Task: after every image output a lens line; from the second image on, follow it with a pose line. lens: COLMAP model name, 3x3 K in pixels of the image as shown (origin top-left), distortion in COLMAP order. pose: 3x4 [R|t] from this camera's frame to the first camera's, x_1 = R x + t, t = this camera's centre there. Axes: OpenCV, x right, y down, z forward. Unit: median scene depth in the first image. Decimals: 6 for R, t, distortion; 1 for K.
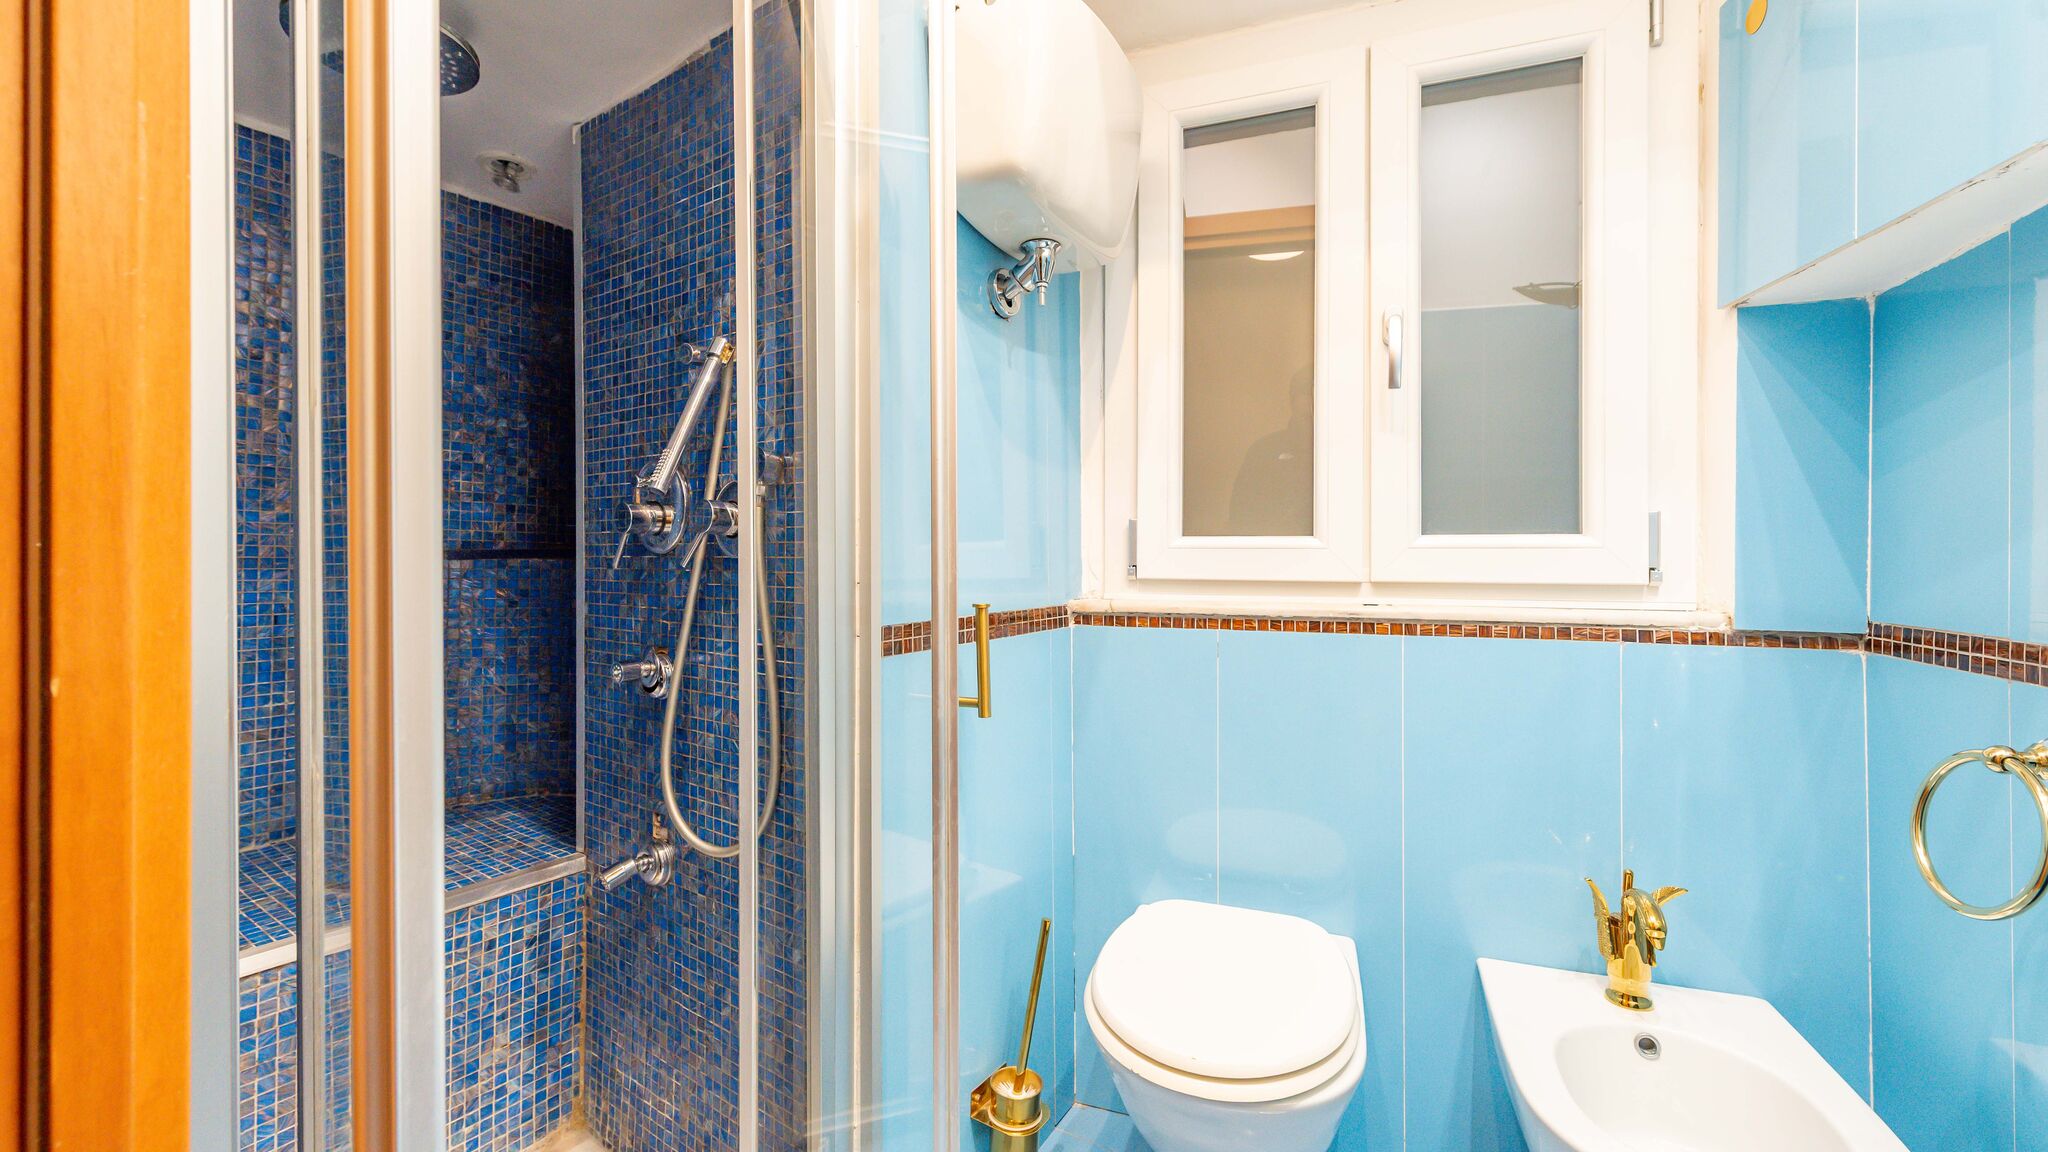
lens RADIAL K [[852.6, 0, 1050.7], [0, 852.6, 562.2], [0, 0, 1]] dist [0.001418, -0.004907]
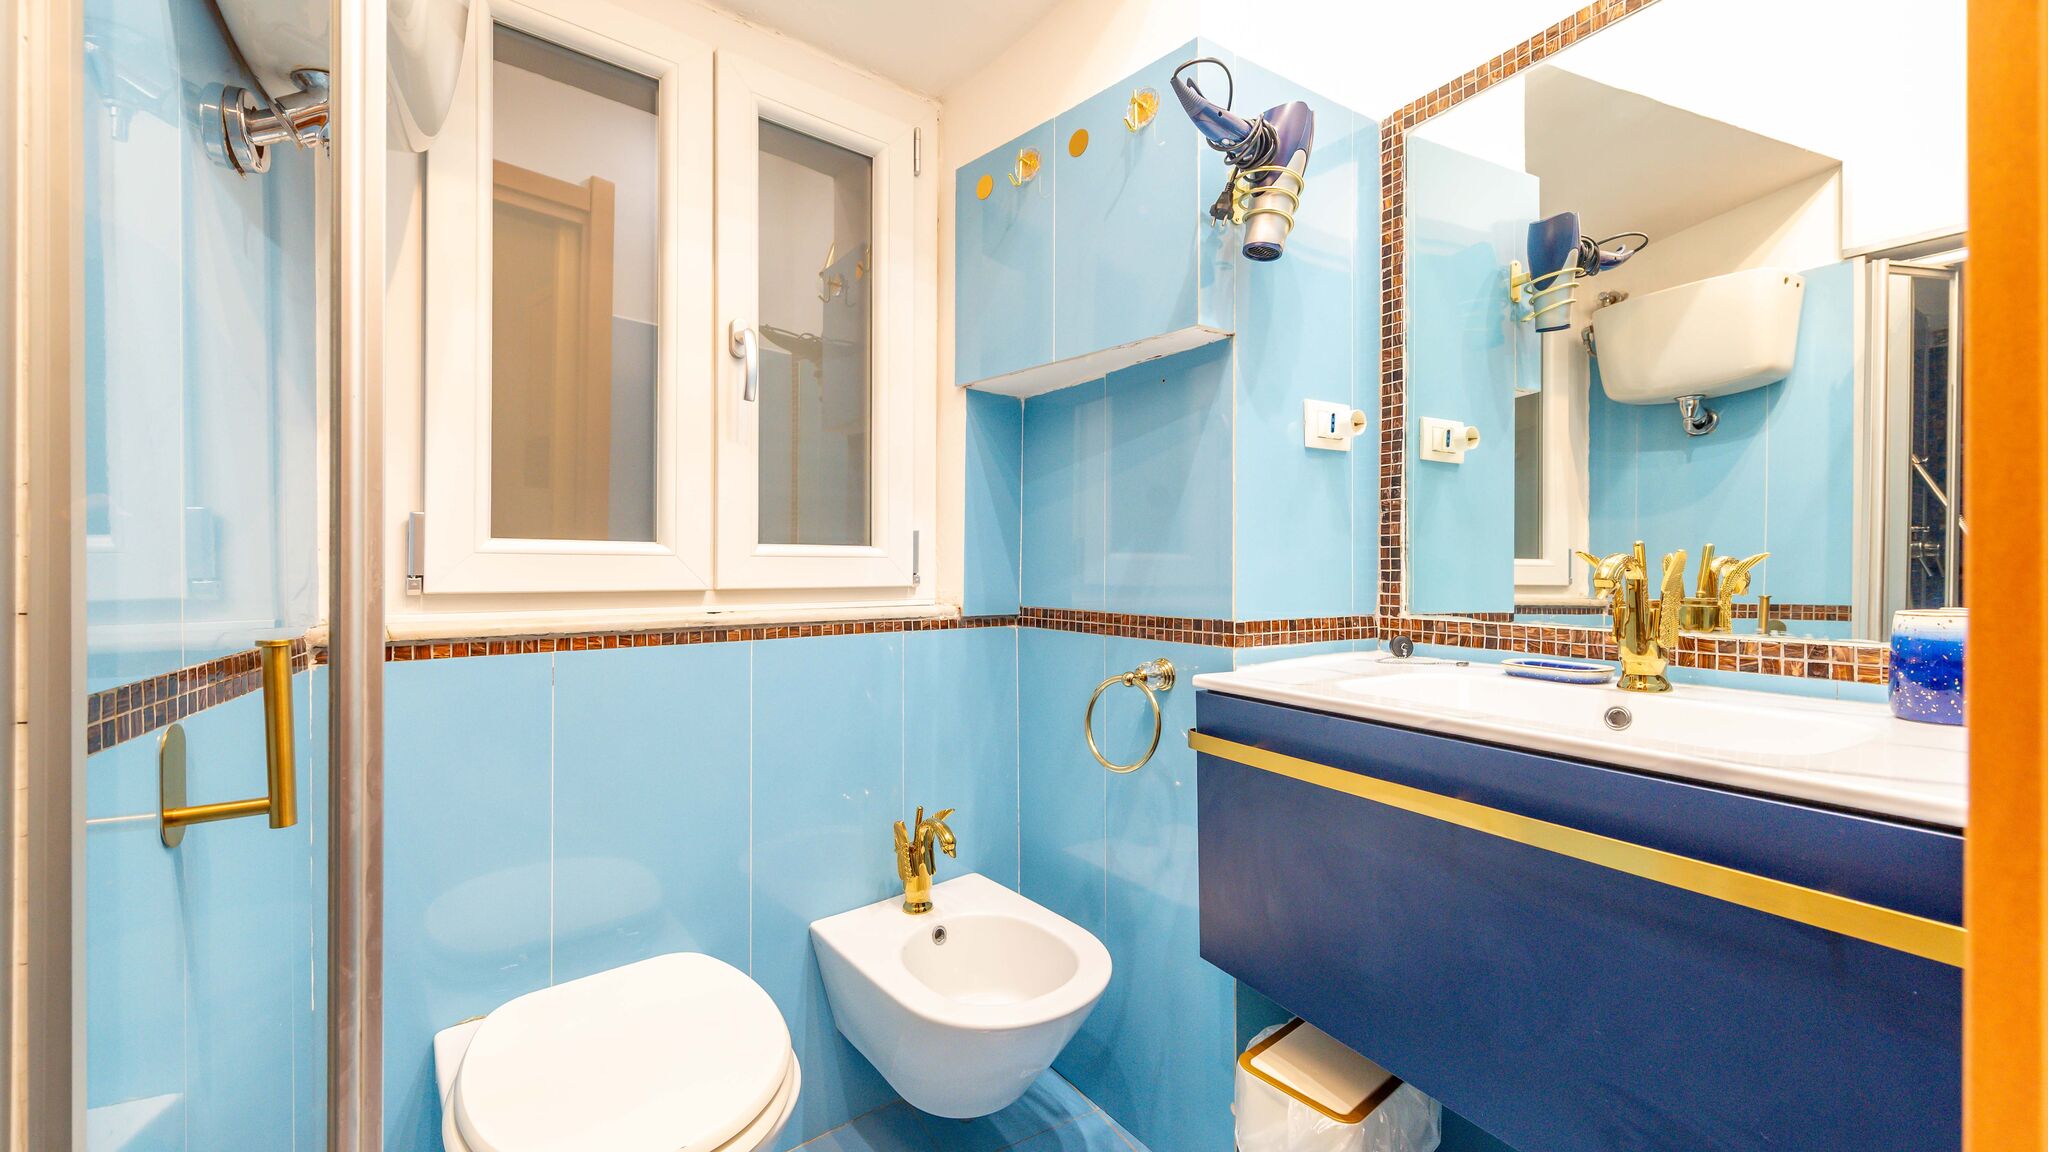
lens RADIAL K [[847.9, 0, 946.5], [0, 847.9, 574.2], [0, 0, 1]] dist [0.014409, -0.004859]
pose [[0.493568, -0.005944, 0.869687, -0.344718], [0.007525, 0.999968, 0.002564, 0.004242], [-0.869675, 0.005279, 0.493597, 0.265016]]
